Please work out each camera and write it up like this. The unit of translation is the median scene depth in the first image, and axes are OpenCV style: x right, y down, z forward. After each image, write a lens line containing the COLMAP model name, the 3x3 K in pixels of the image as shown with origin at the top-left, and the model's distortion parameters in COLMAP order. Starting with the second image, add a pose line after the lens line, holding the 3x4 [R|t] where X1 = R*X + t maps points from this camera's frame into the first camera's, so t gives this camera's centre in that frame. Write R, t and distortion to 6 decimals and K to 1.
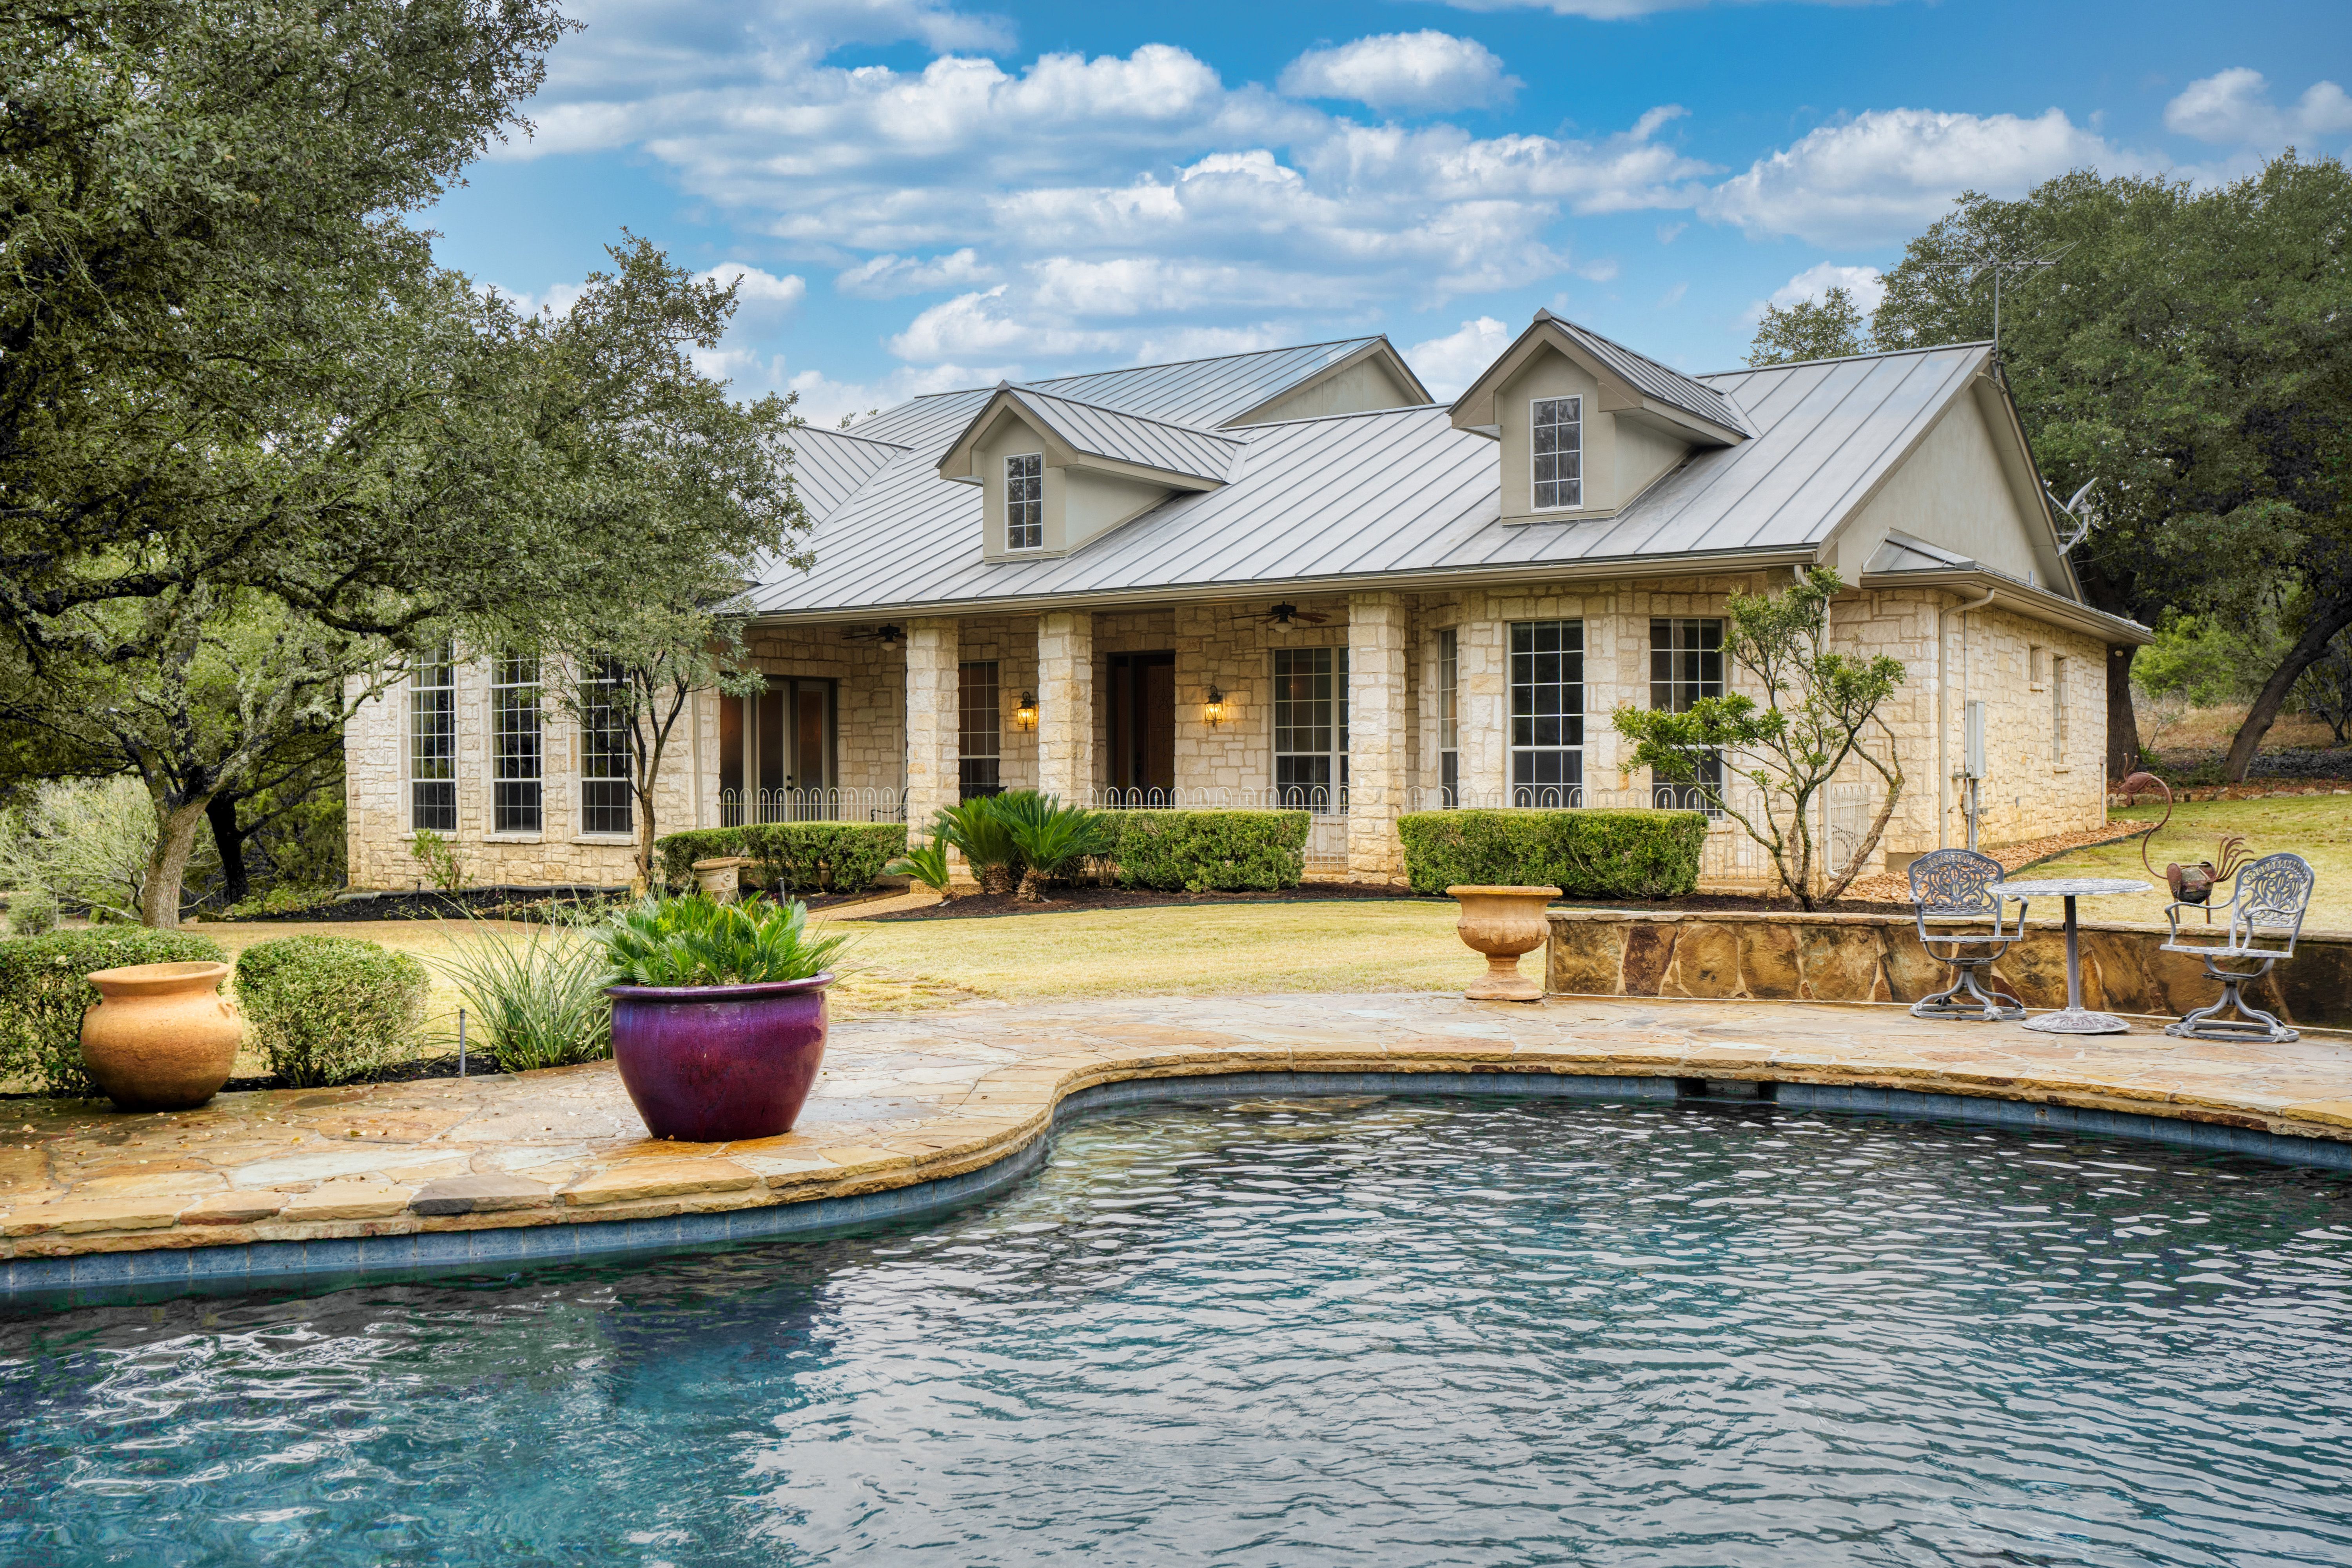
lens RADIAL K [[2115.8, 0, 1173.3], [0, 2115.8, 781.9], [0, 0, 1]] dist [0.001598, 0.001060]
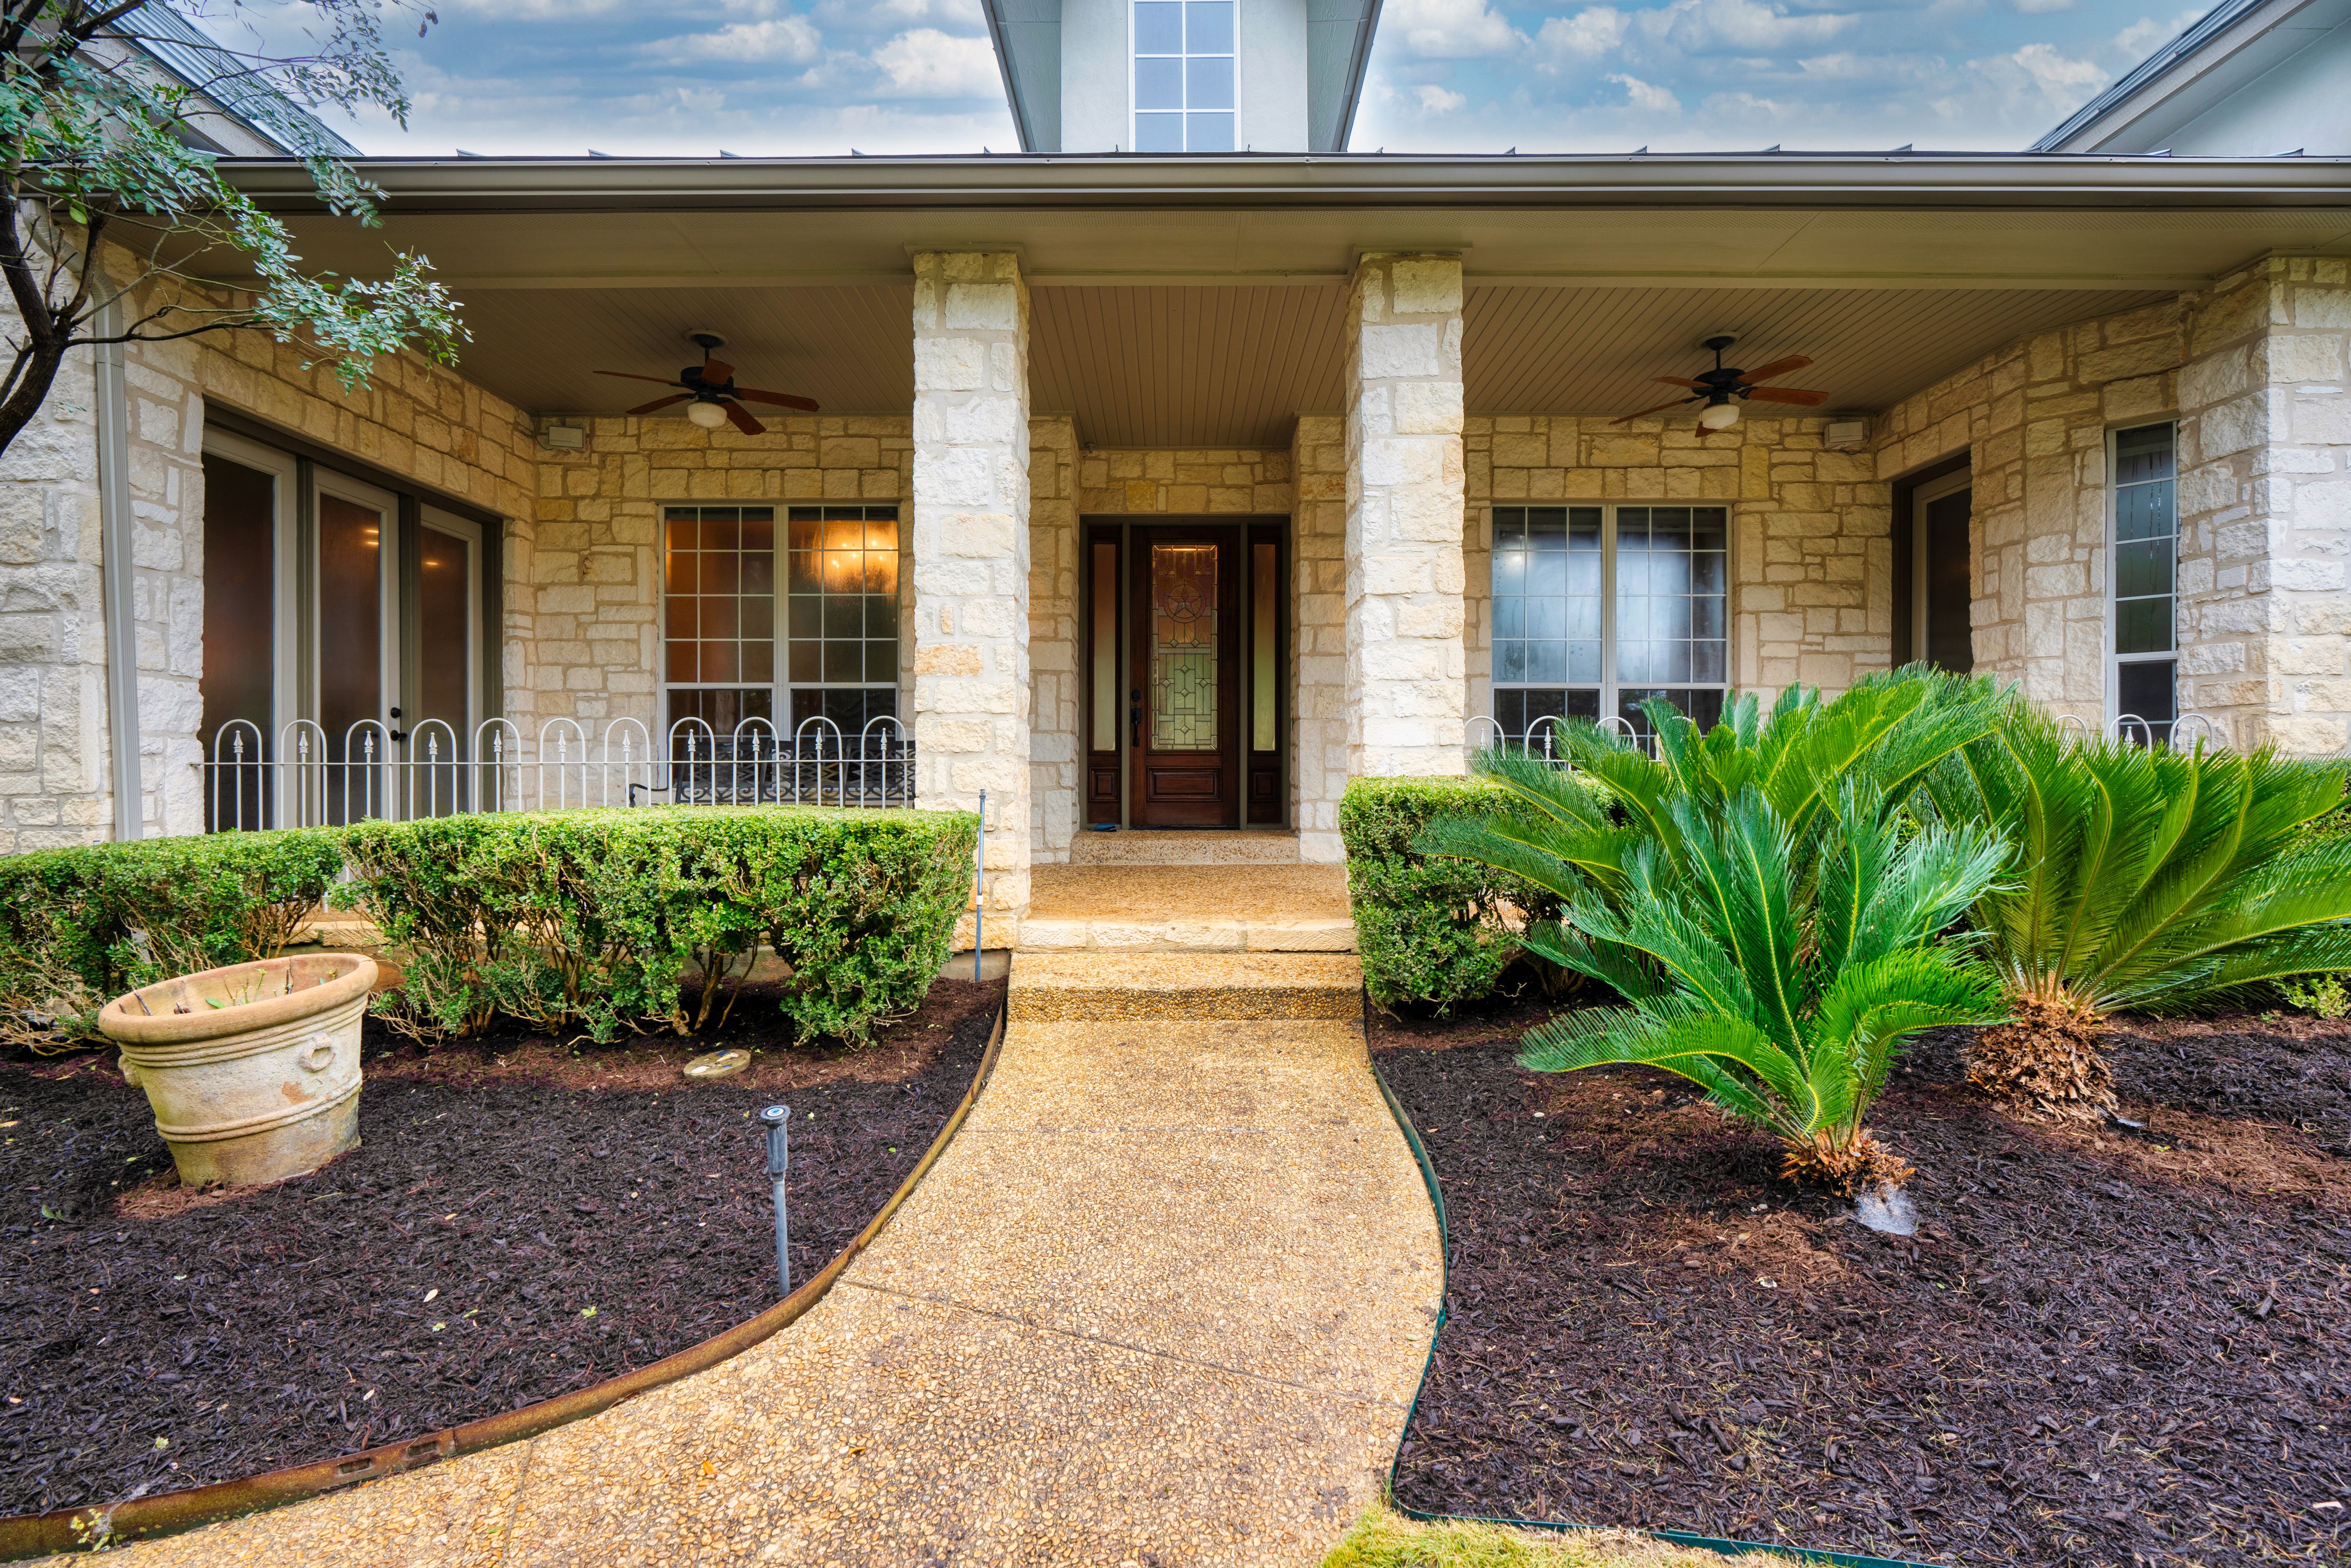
lens RADIAL K [[1068.9, 0, 1189.0], [0, 1068.9, 781.1], [0, 0, 1]] dist [-0.008040, 0.000875]
pose [[0.835388, 0.003606, 0.549648, -0.189764], [-0.000864, 0.999986, -0.005248, 0.015524], [-0.549659, 0.003909, 0.835380, 0.829812]]
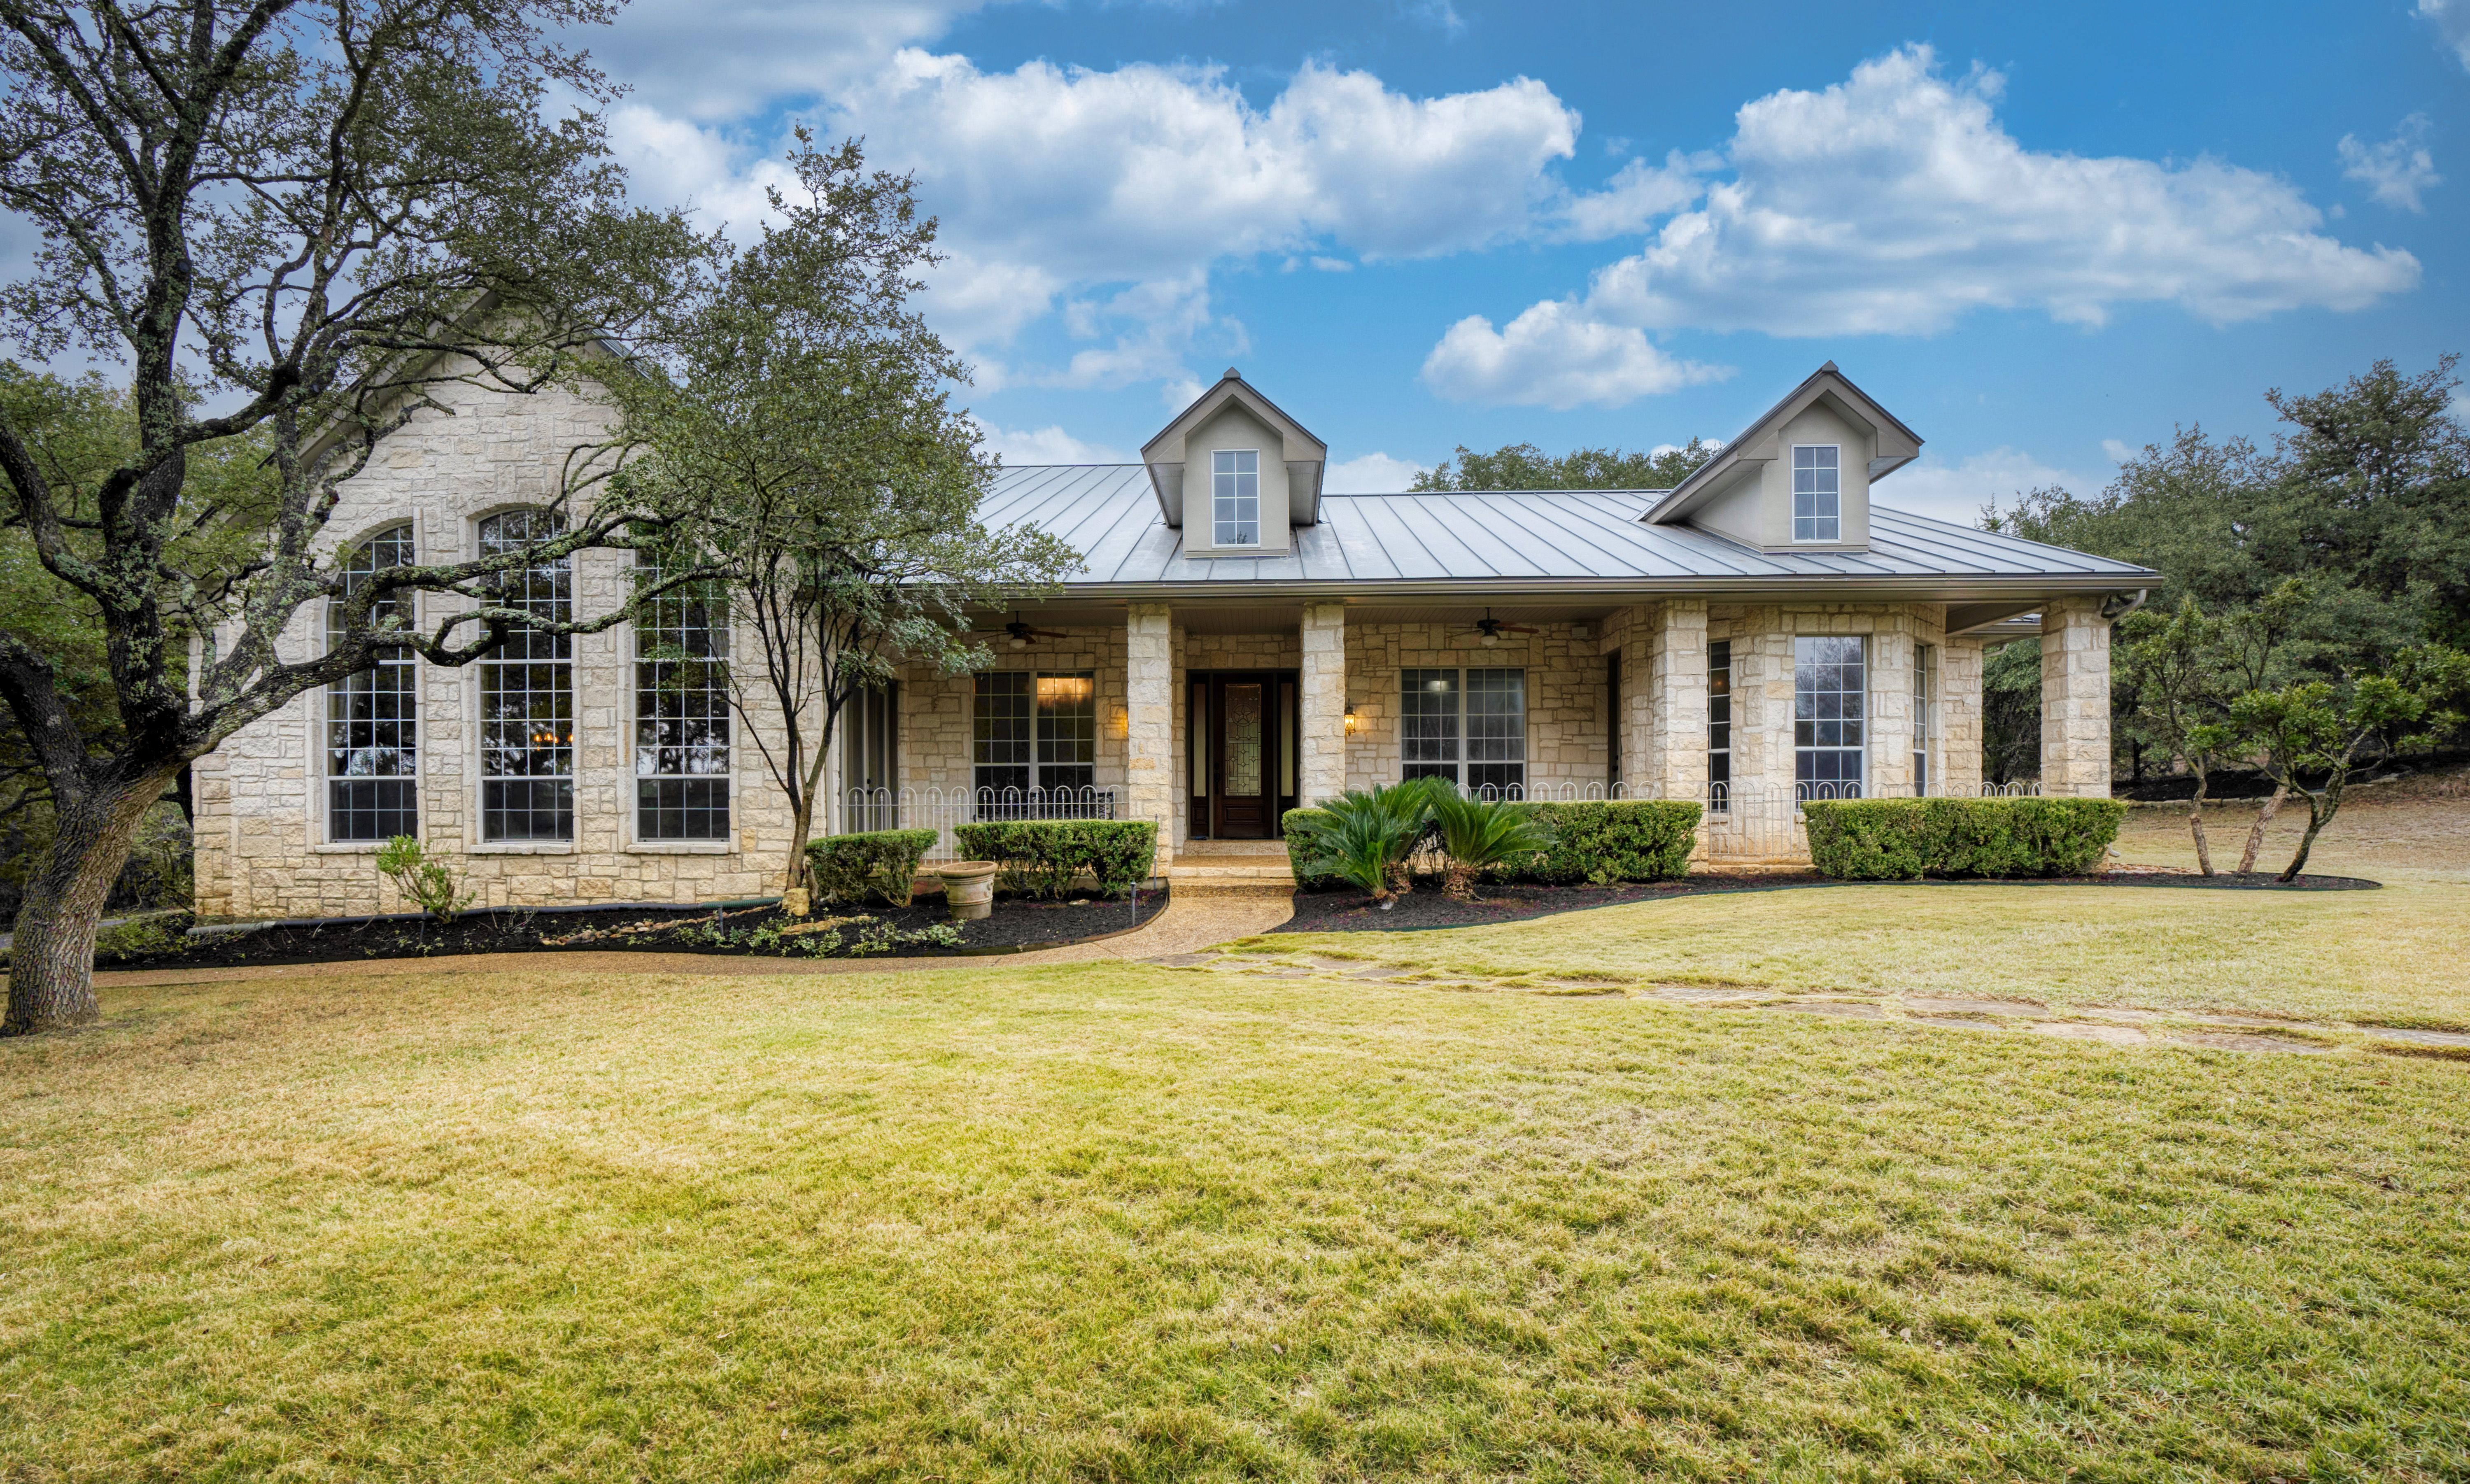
lens RADIAL K [[1135.8, 0, 1246.2], [0, 1135.8, 809.9], [0, 0, 1]] dist [-0.001944, -0.000054]
pose [[0.850031, 0.006577, 0.526691, -0.349530], [0.002167, 0.999870, -0.015983, 0.022331], [-0.526728, 0.014728, 0.849907, 0.554408]]
